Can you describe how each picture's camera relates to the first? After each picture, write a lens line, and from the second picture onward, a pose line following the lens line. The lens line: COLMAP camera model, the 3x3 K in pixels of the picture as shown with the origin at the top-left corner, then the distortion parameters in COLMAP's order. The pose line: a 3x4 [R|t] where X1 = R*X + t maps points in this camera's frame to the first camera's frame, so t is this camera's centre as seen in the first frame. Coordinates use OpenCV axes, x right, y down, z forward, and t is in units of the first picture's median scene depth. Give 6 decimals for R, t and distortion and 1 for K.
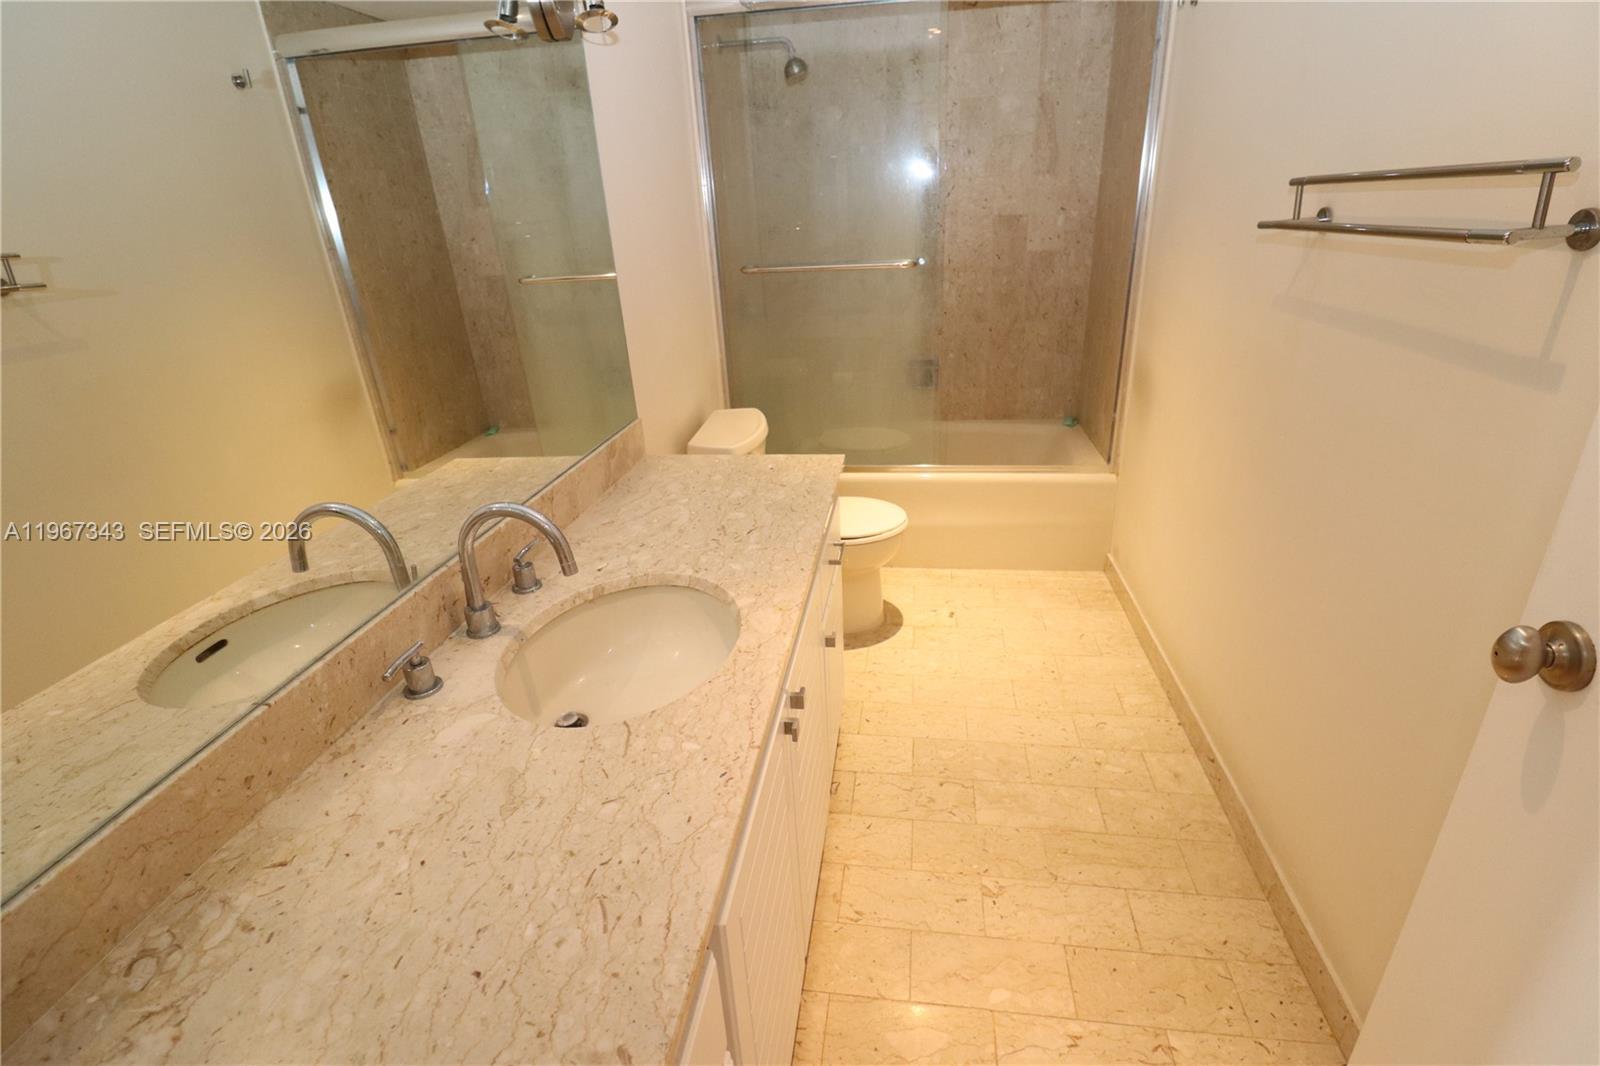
lens RADIAL K [[740.3, 0, 821.6], [0, 740.3, 527.0], [0, 0, 1]] dist [-0.007746, -0.010832]
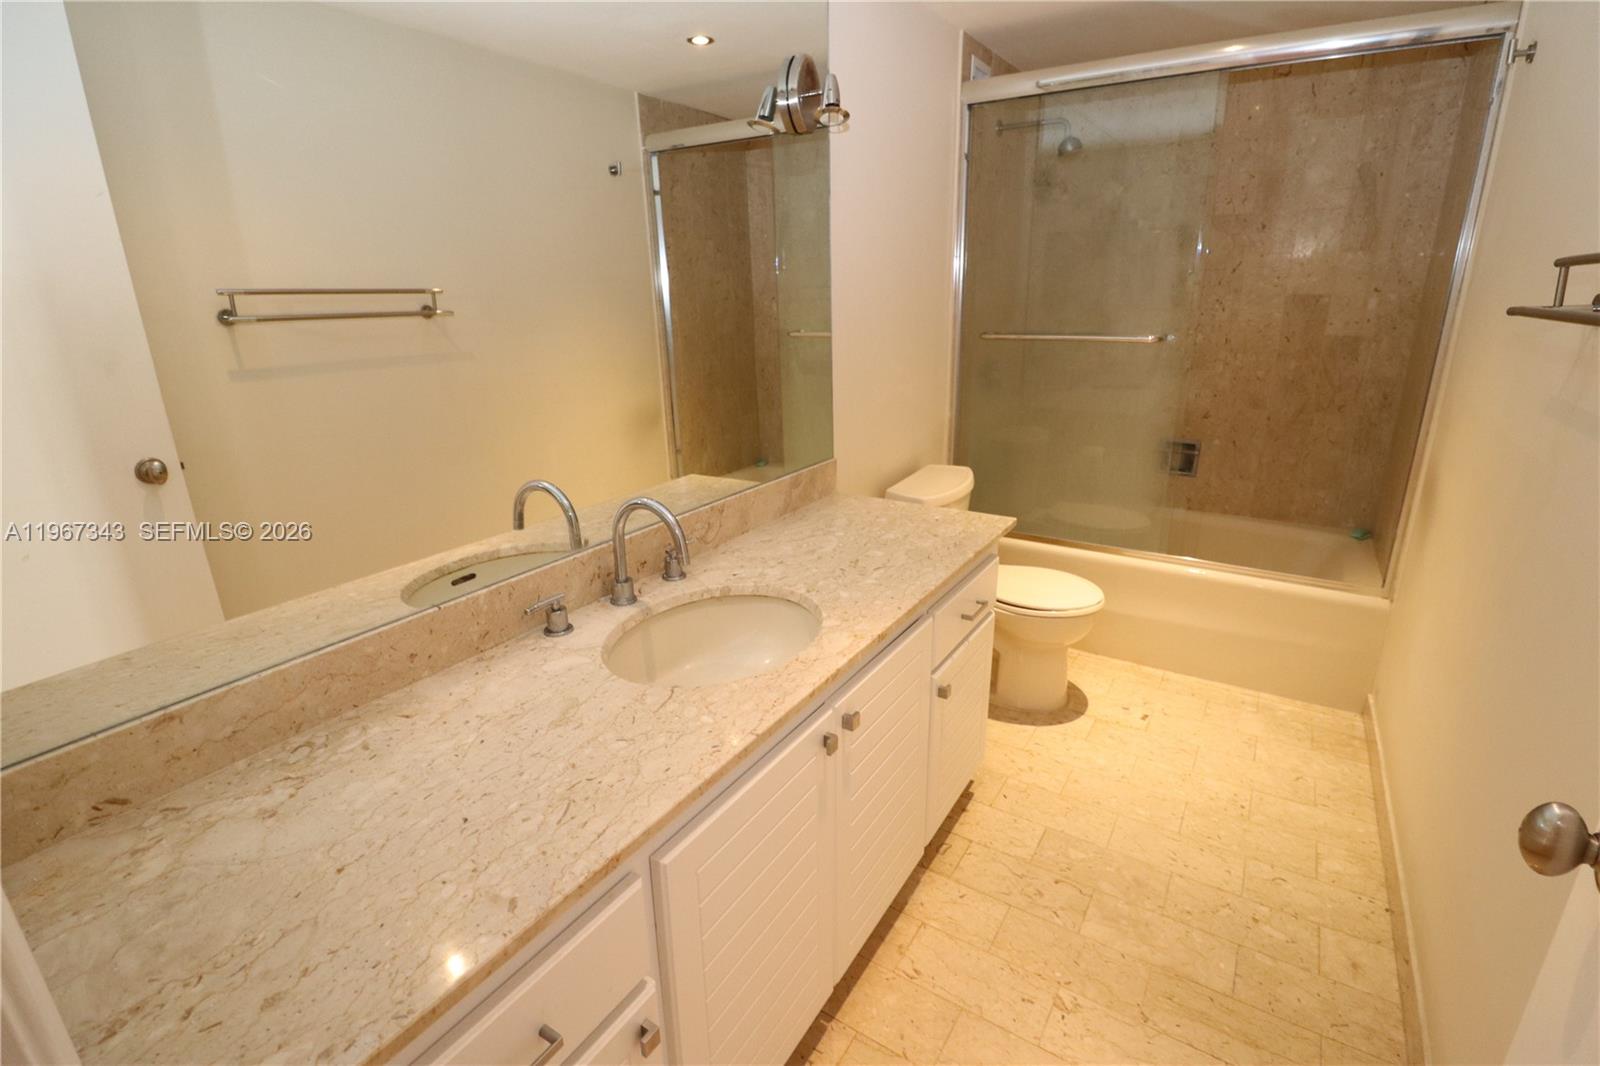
lens RADIAL K [[740.3, 0, 814.3], [0, 740.3, 528.6], [0, 0, 1]] dist [-0.007746, -0.010832]
pose [[0.909470, 0.155236, -0.385703, 0.181378], [-0.186559, 0.981417, -0.044902, 0.011700], [0.371565, 0.112794, 0.921530, -0.017751]]
